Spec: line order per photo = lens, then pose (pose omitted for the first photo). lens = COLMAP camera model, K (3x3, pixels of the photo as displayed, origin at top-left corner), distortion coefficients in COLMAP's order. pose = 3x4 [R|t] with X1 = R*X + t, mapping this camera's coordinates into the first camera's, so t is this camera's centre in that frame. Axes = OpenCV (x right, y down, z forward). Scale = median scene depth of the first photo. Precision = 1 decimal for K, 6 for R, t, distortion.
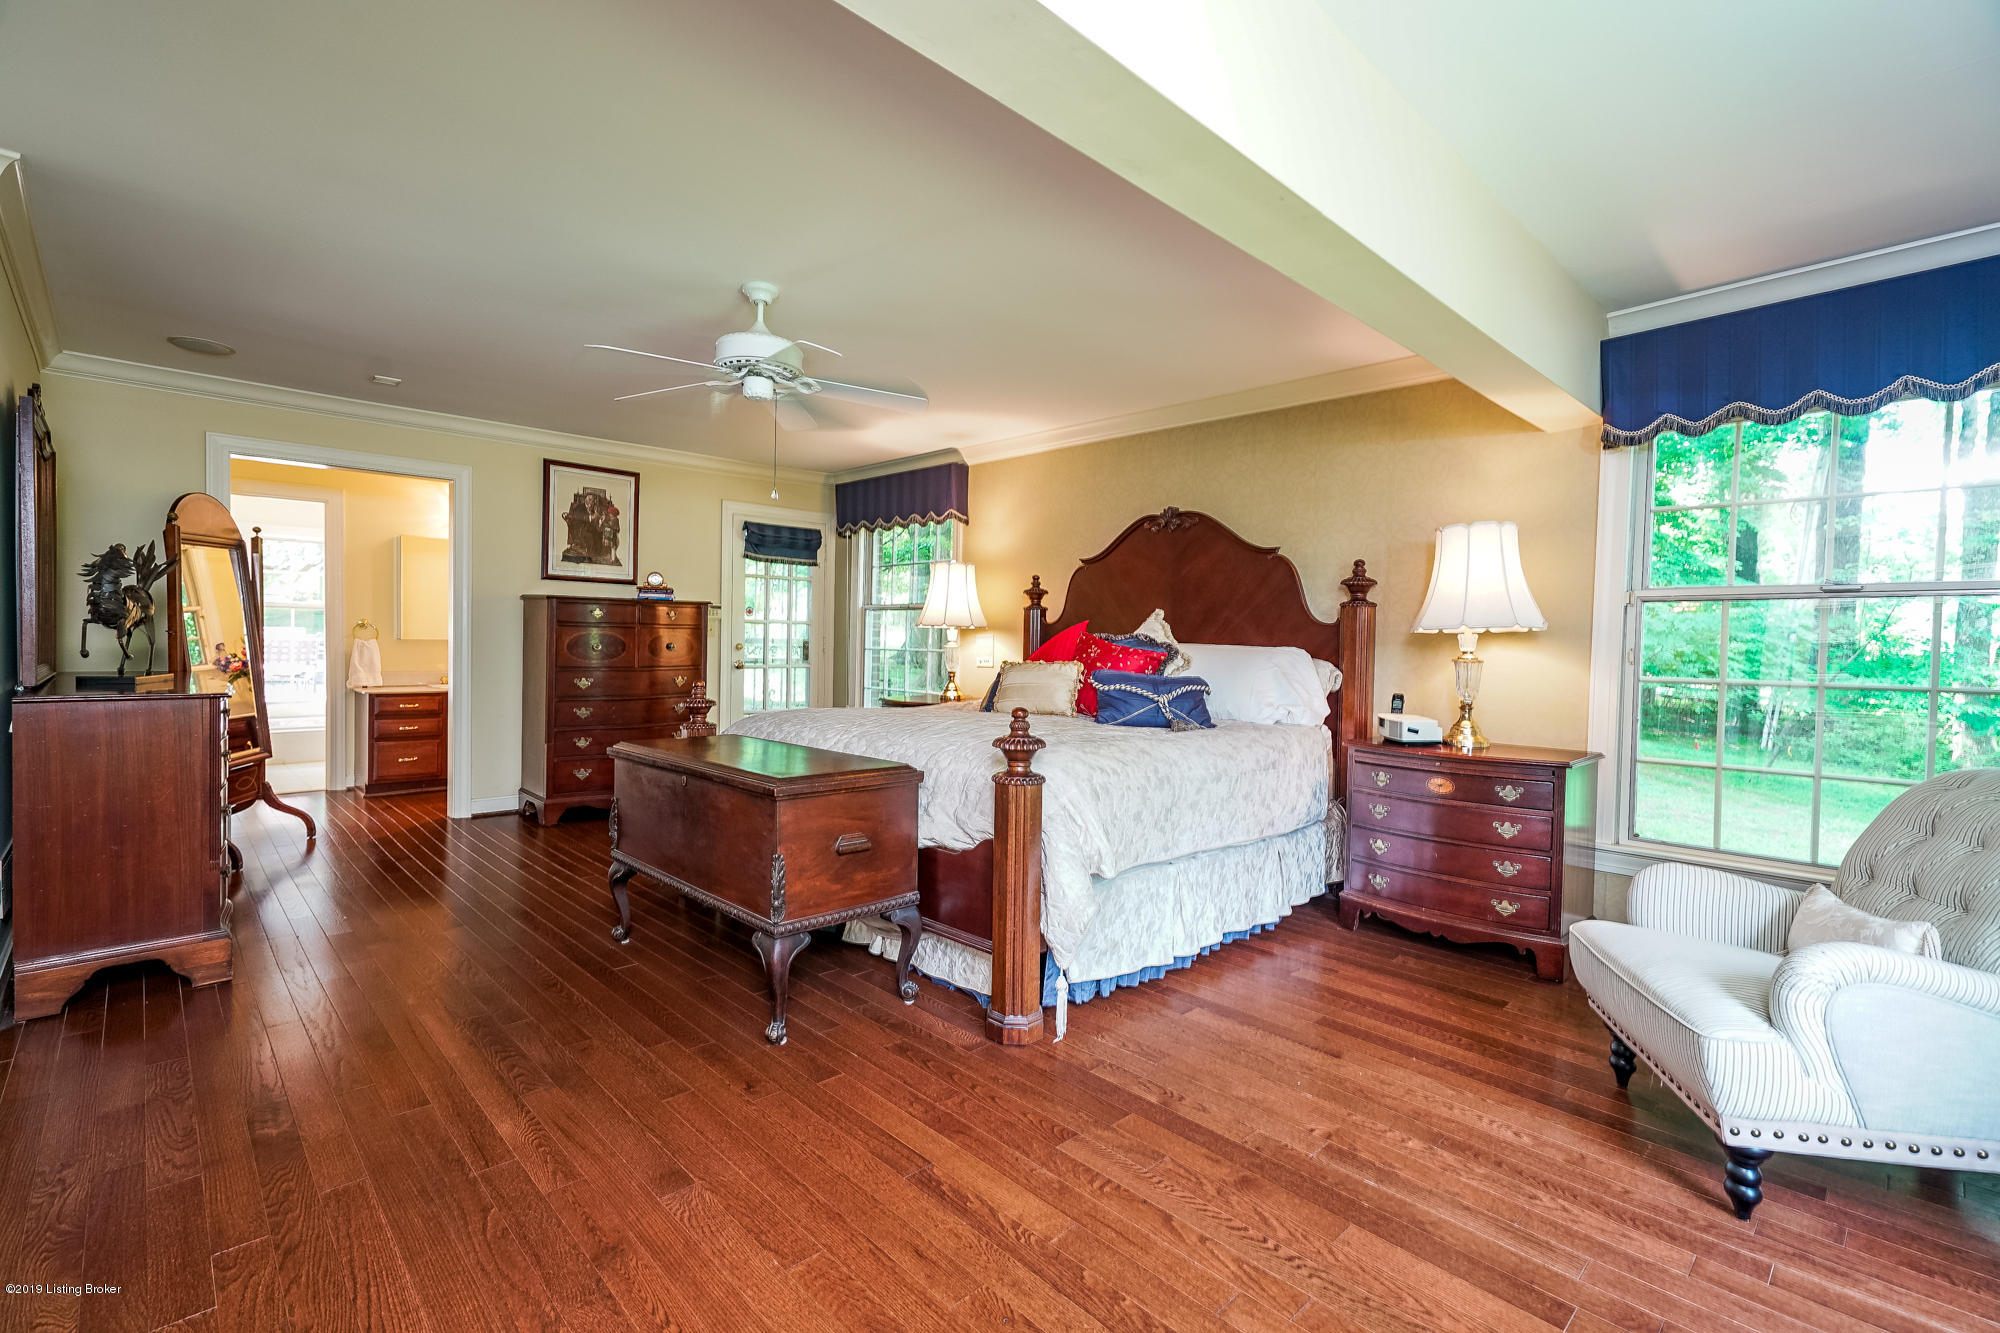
lens RADIAL K [[900.4, 0, 998.1], [0, 900.4, 665.6], [0, 0, 1]] dist [0.008748, 0.002439]
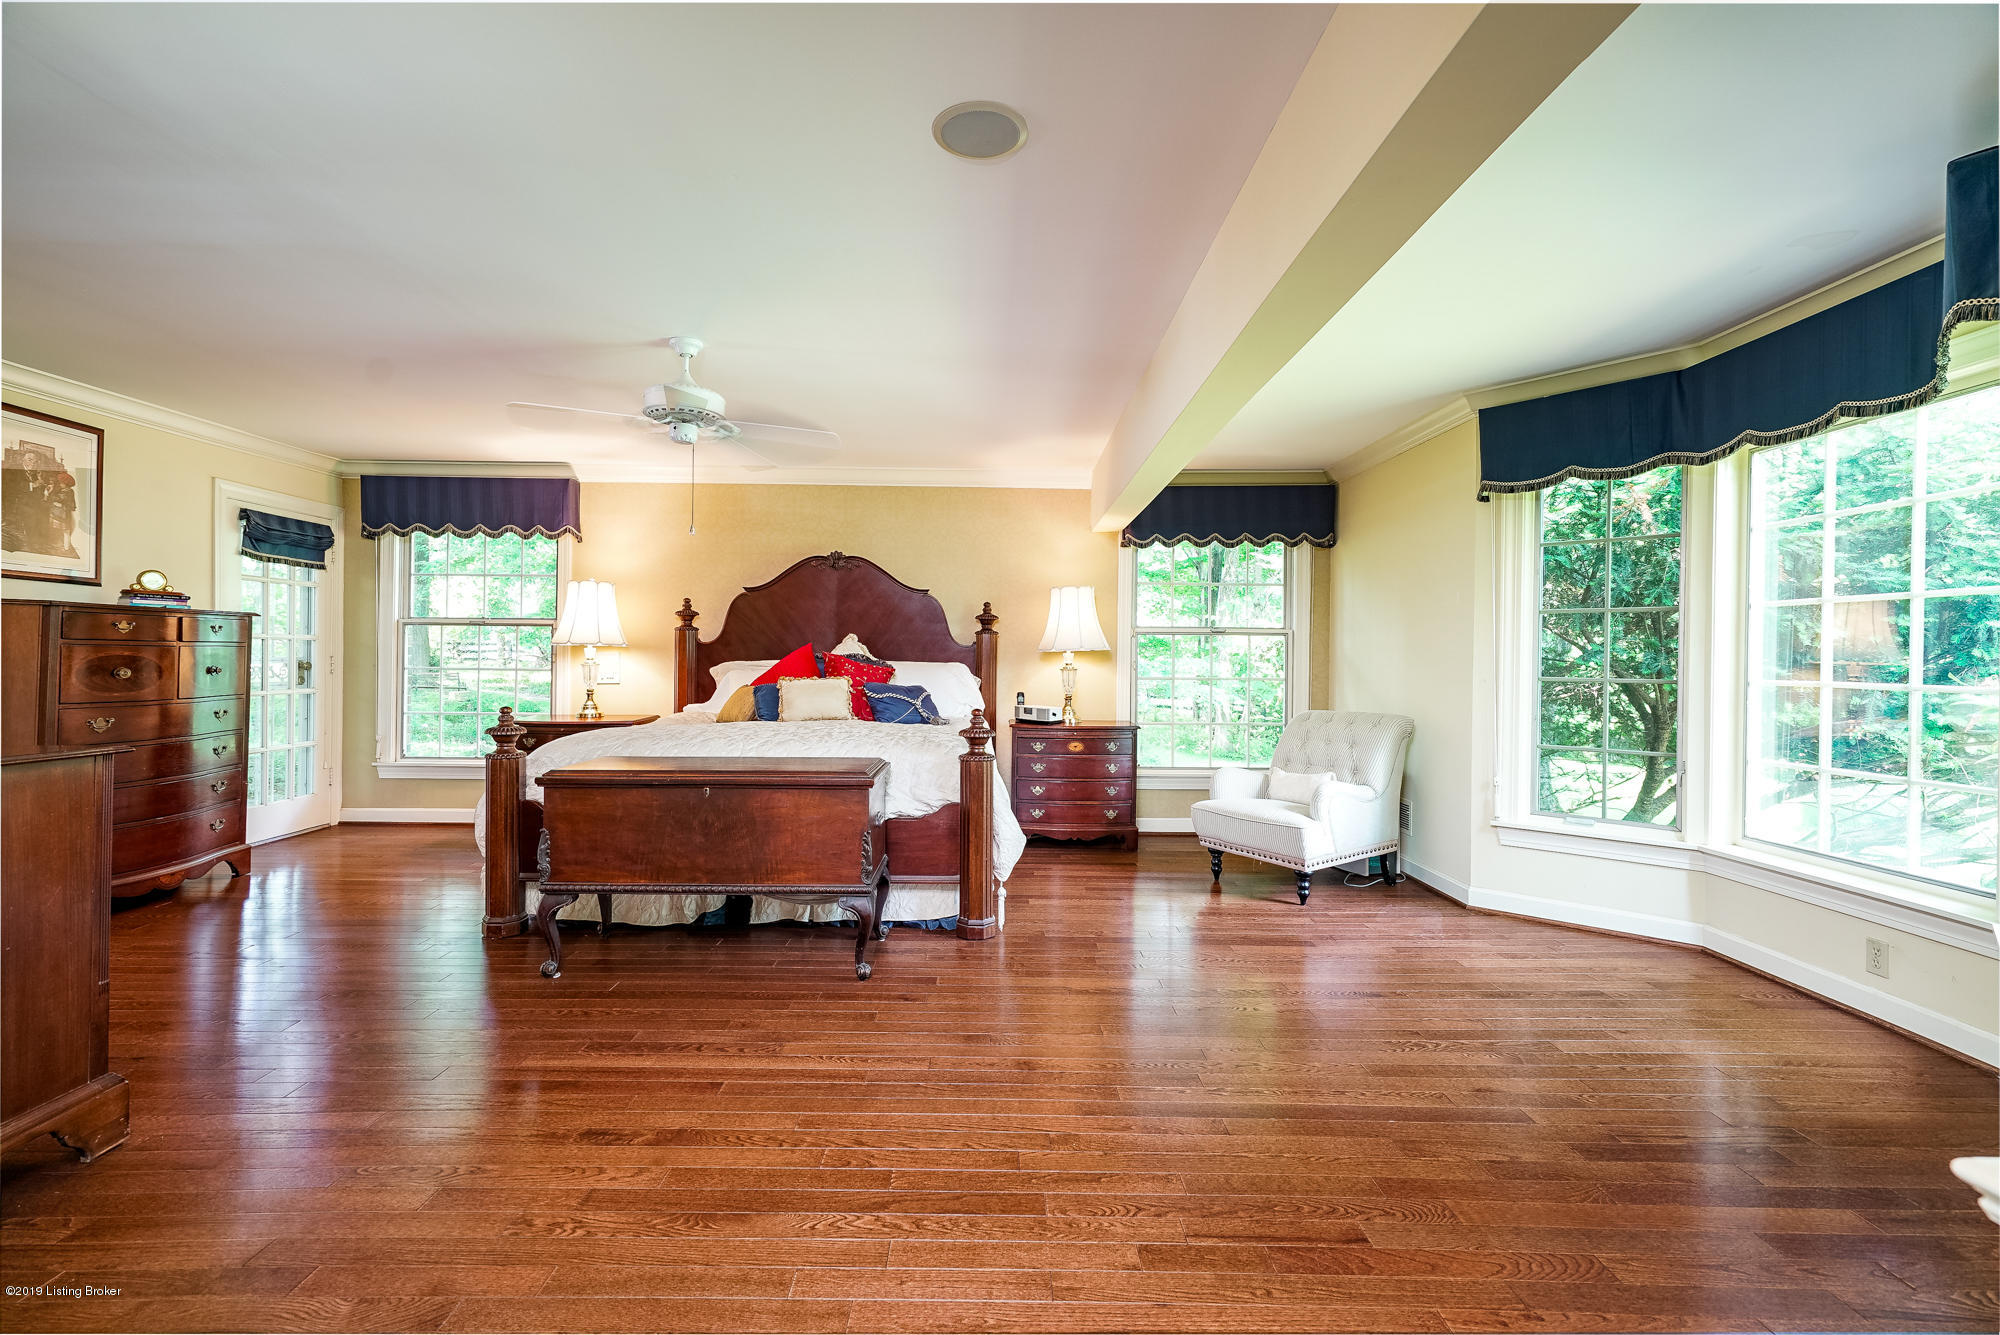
lens RADIAL K [[900.4, 0, 996.4], [0, 900.4, 666.2], [0, 0, 1]] dist [0.008748, 0.002439]
pose [[0.684471, -0.016373, 0.728856, -0.613143], [0.024457, 0.999701, -0.000511, -0.011441], [-0.728630, 0.018176, 0.684666, -0.010897]]
